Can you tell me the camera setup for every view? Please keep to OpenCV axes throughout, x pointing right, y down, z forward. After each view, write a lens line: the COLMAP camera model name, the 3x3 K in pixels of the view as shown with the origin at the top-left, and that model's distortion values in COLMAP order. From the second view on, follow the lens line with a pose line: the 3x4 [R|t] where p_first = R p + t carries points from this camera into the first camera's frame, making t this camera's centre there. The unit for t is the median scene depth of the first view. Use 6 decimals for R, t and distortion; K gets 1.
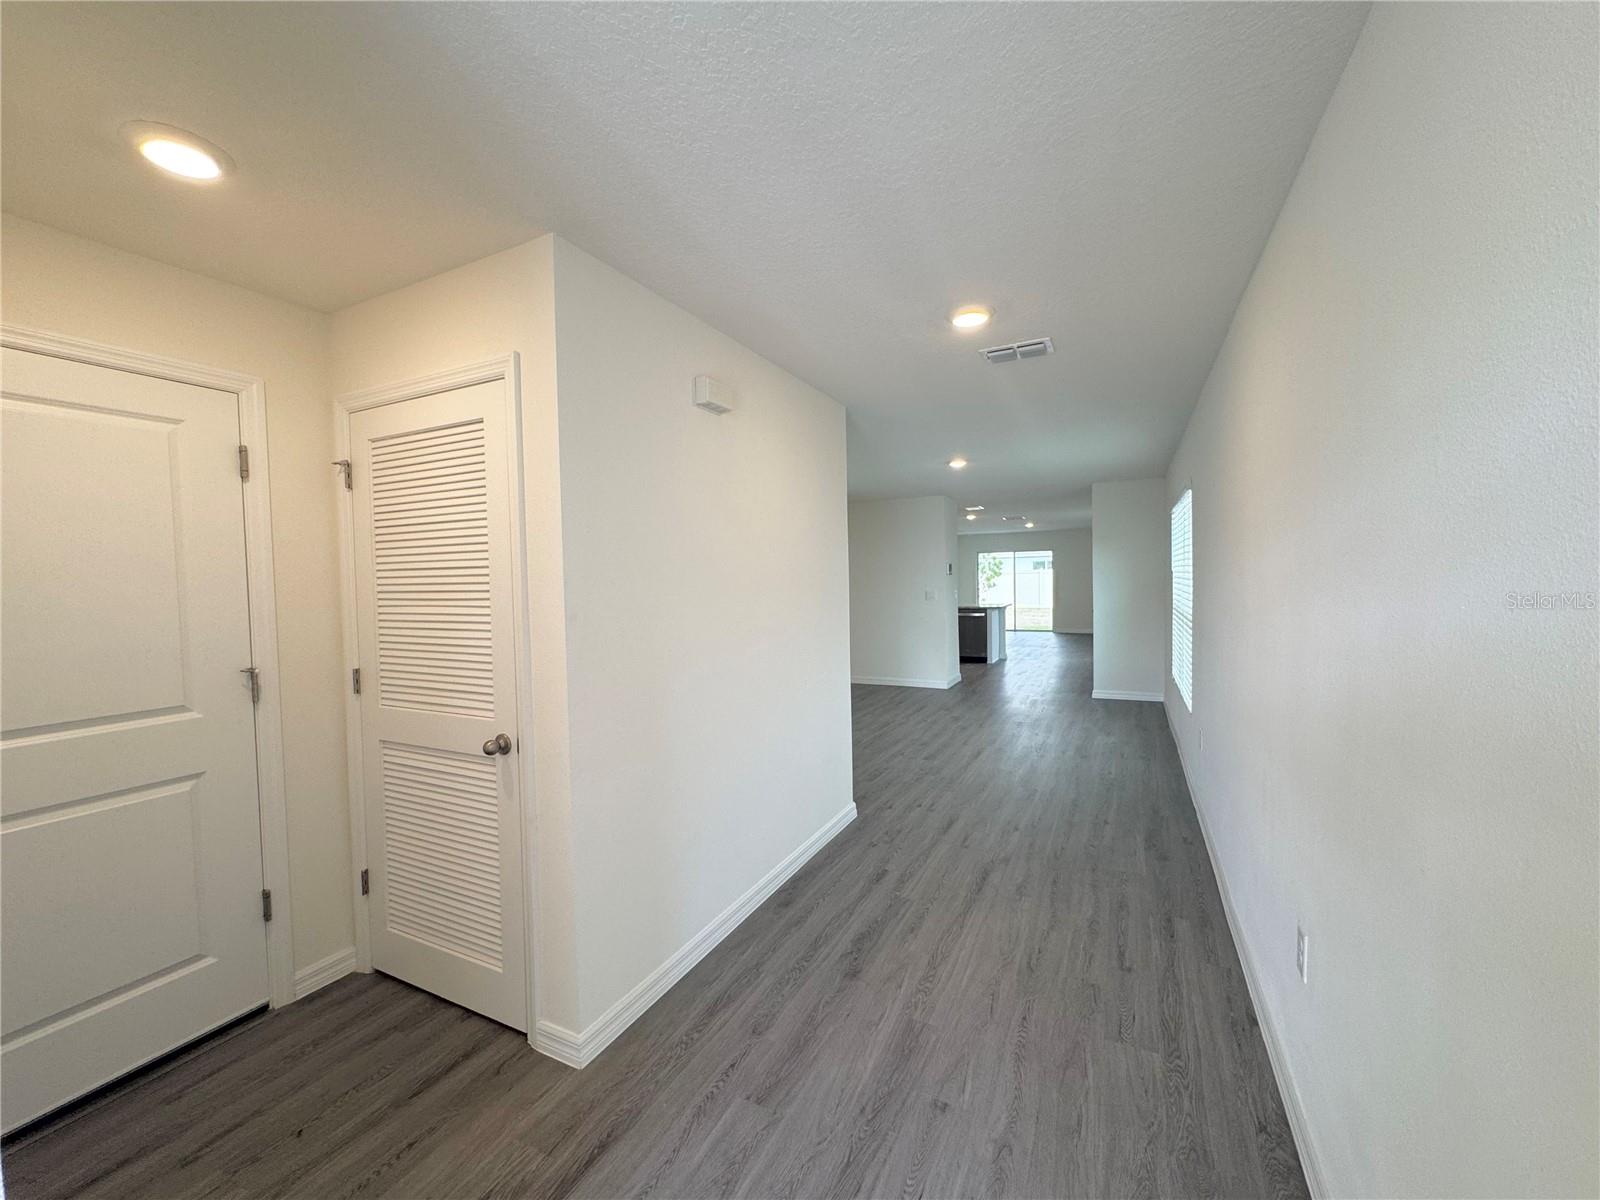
lens RADIAL K [[639.8, 0, 802.5], [0, 639.8, 599.1], [0, 0, 1]] dist [-0.003725, 0.000878]
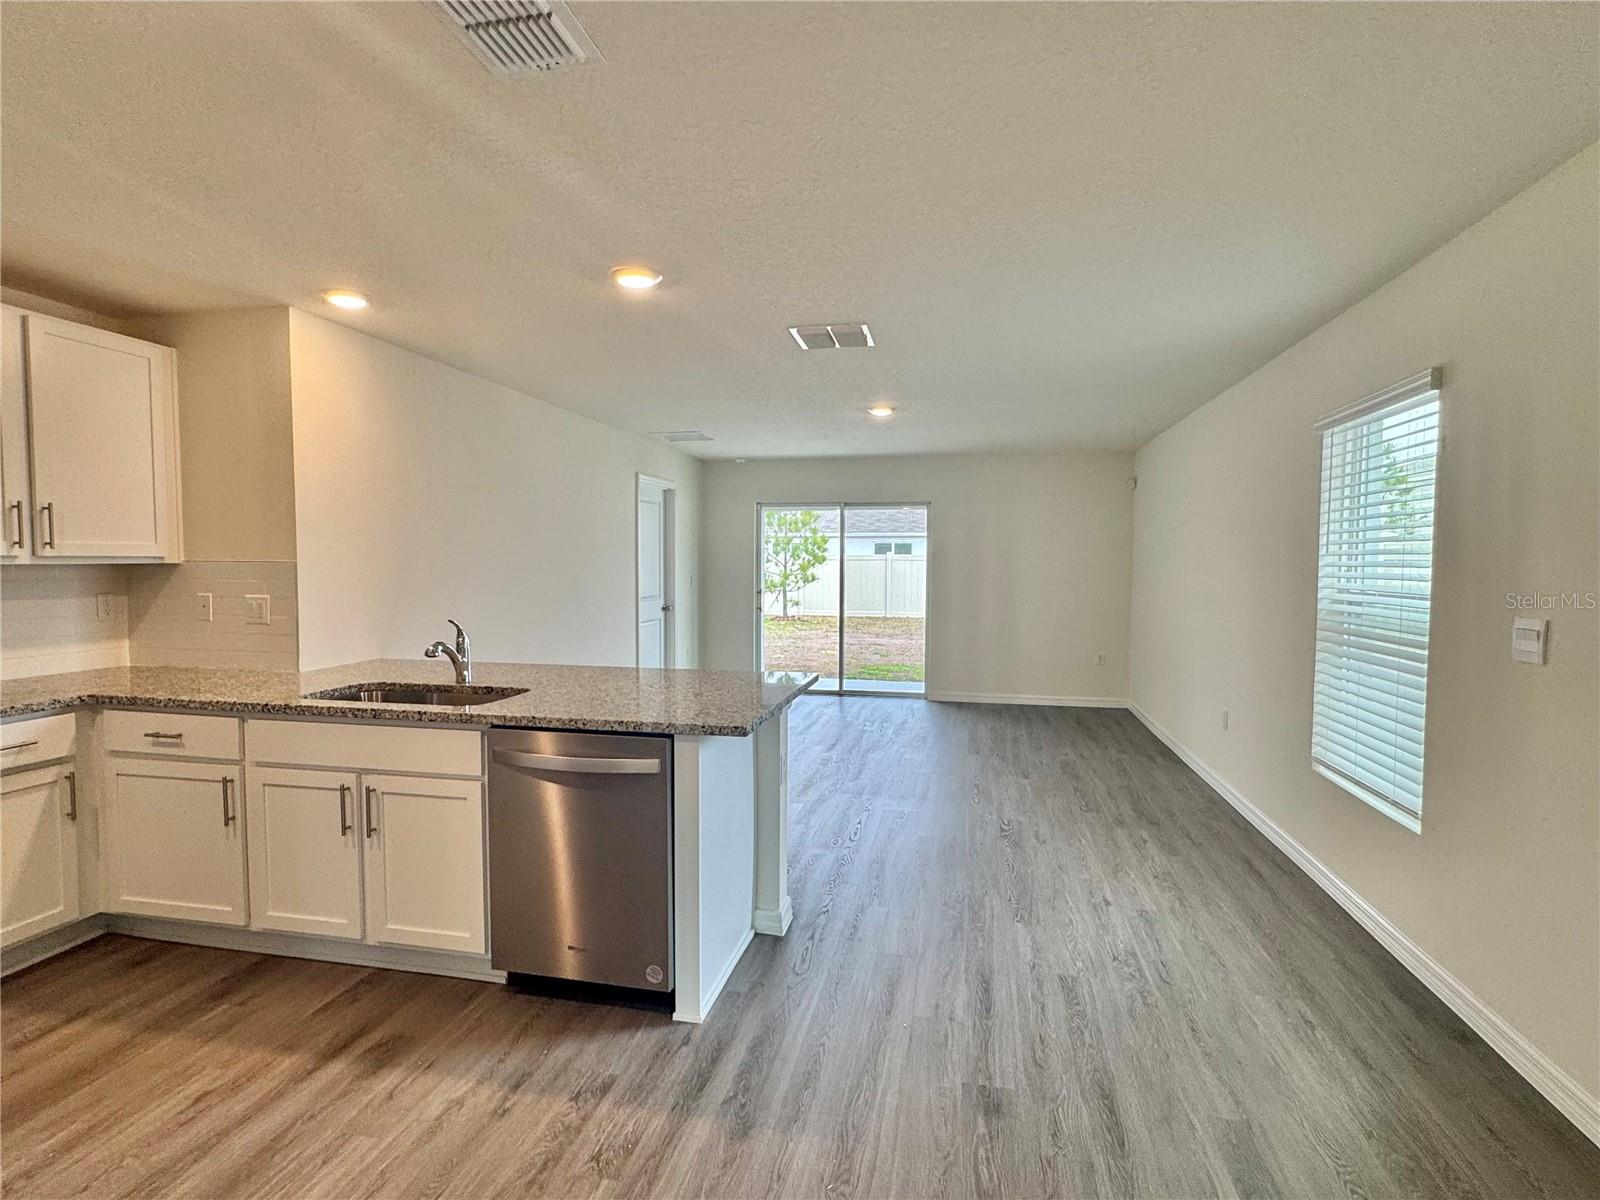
lens RADIAL K [[799.4, 0, 802.3], [0, 799.4, 603.9], [0, 0, 1]] dist [0.000057, -0.000029]
pose [[0.966605, 0.008600, 0.256127, 0.135185], [-0.013229, 0.999779, 0.016354, -0.013559], [-0.255930, -0.019196, 0.966505, 0.391846]]
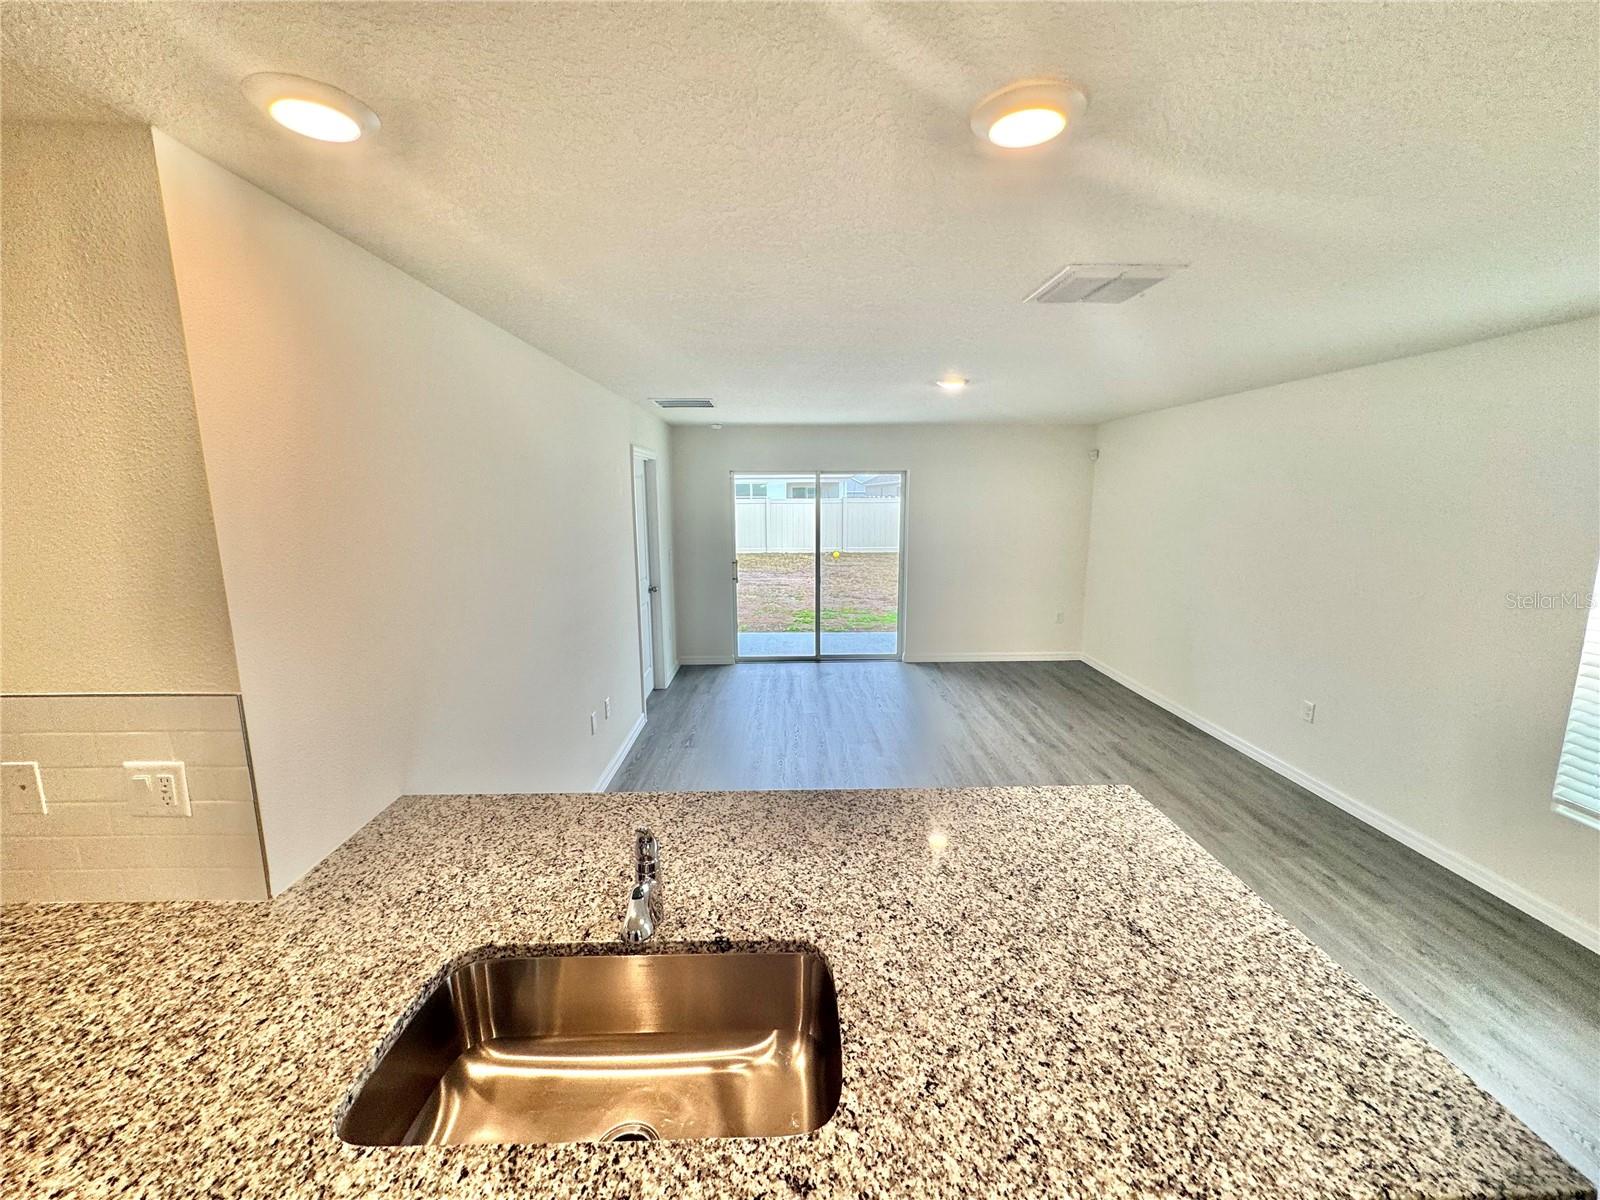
lens RADIAL K [[639.8, 0, 798.7], [0, 639.8, 598.7], [0, 0, 1]] dist [-0.003725, 0.000878]
pose [[0.886497, -0.064034, 0.458282, 0.099072], [0.006629, 0.992035, 0.125790, -0.034799], [-0.462686, -0.108475, 0.879861, 0.492062]]
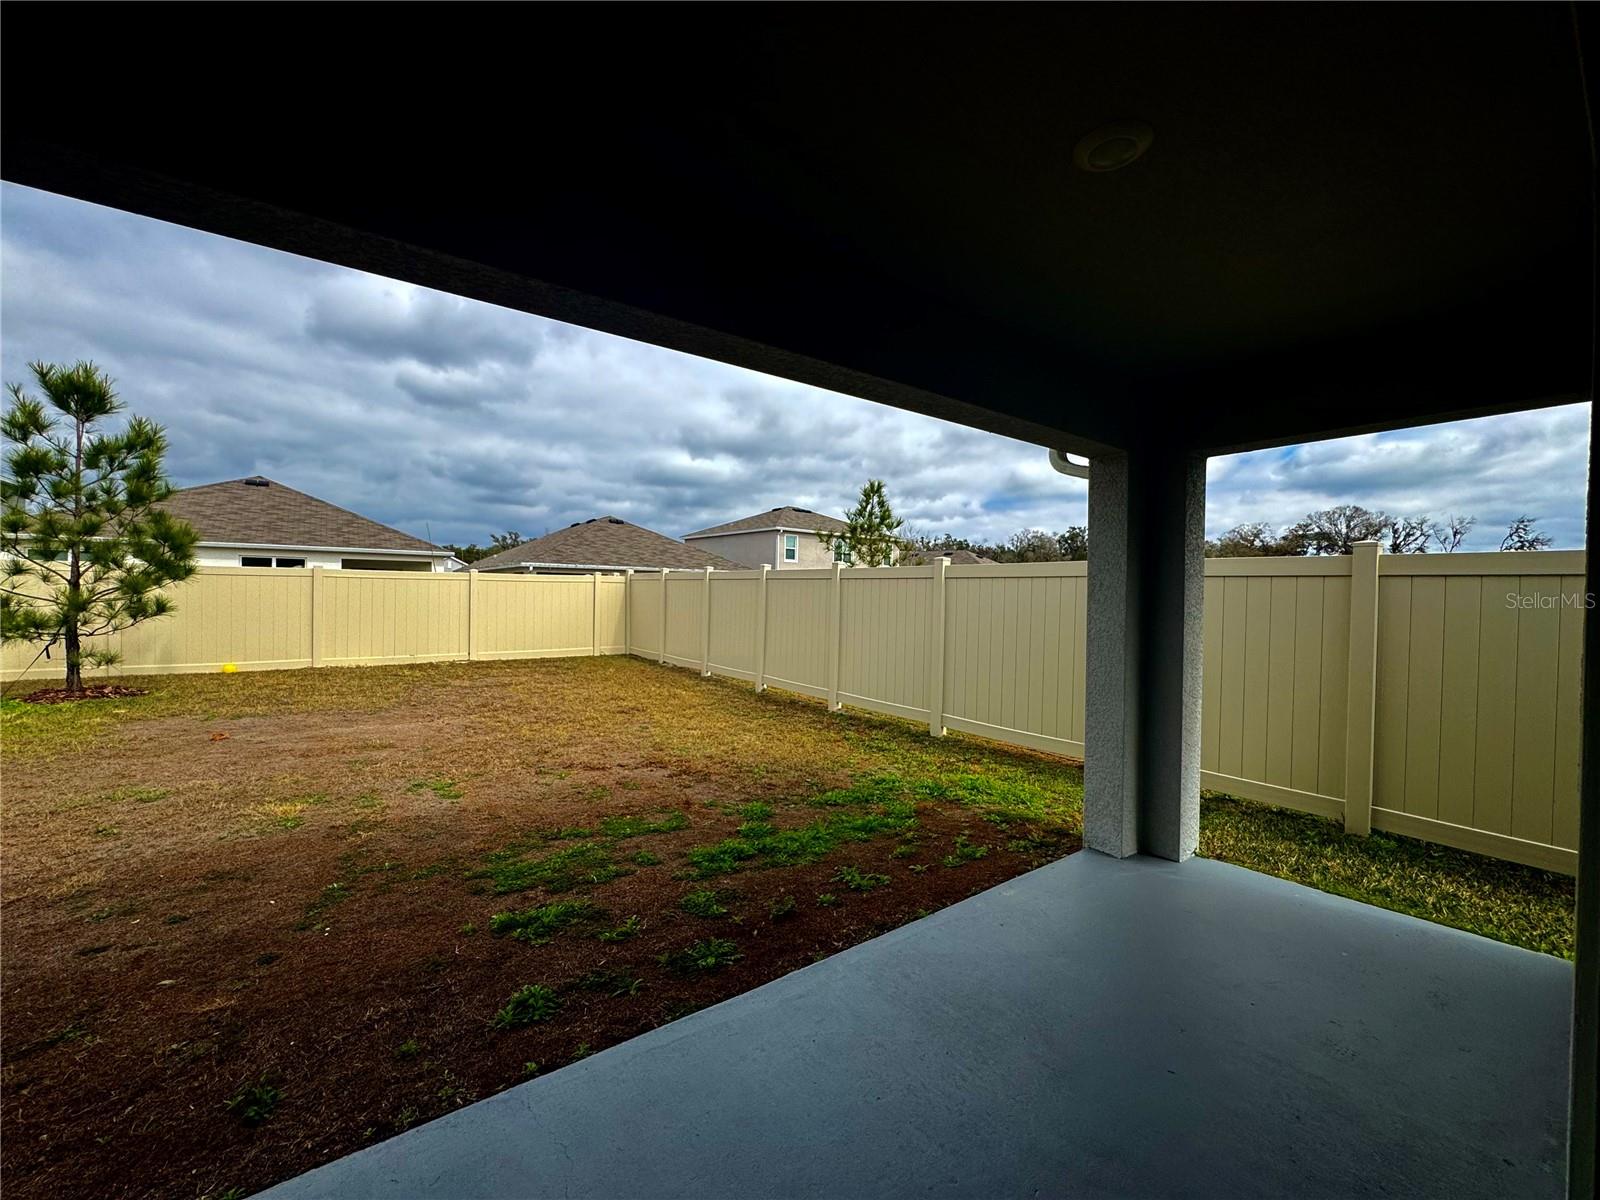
lens RADIAL K [[639.8, 0, 808.2], [0, 639.8, 597.6], [0, 0, 1]] dist [-0.003725, 0.000878]
pose [[0.458737, 0.018837, 0.888372, 0.227711], [-0.000333, 0.999779, -0.021027, -0.026328], [-0.888572, 0.009350, 0.458642, 0.778314]]
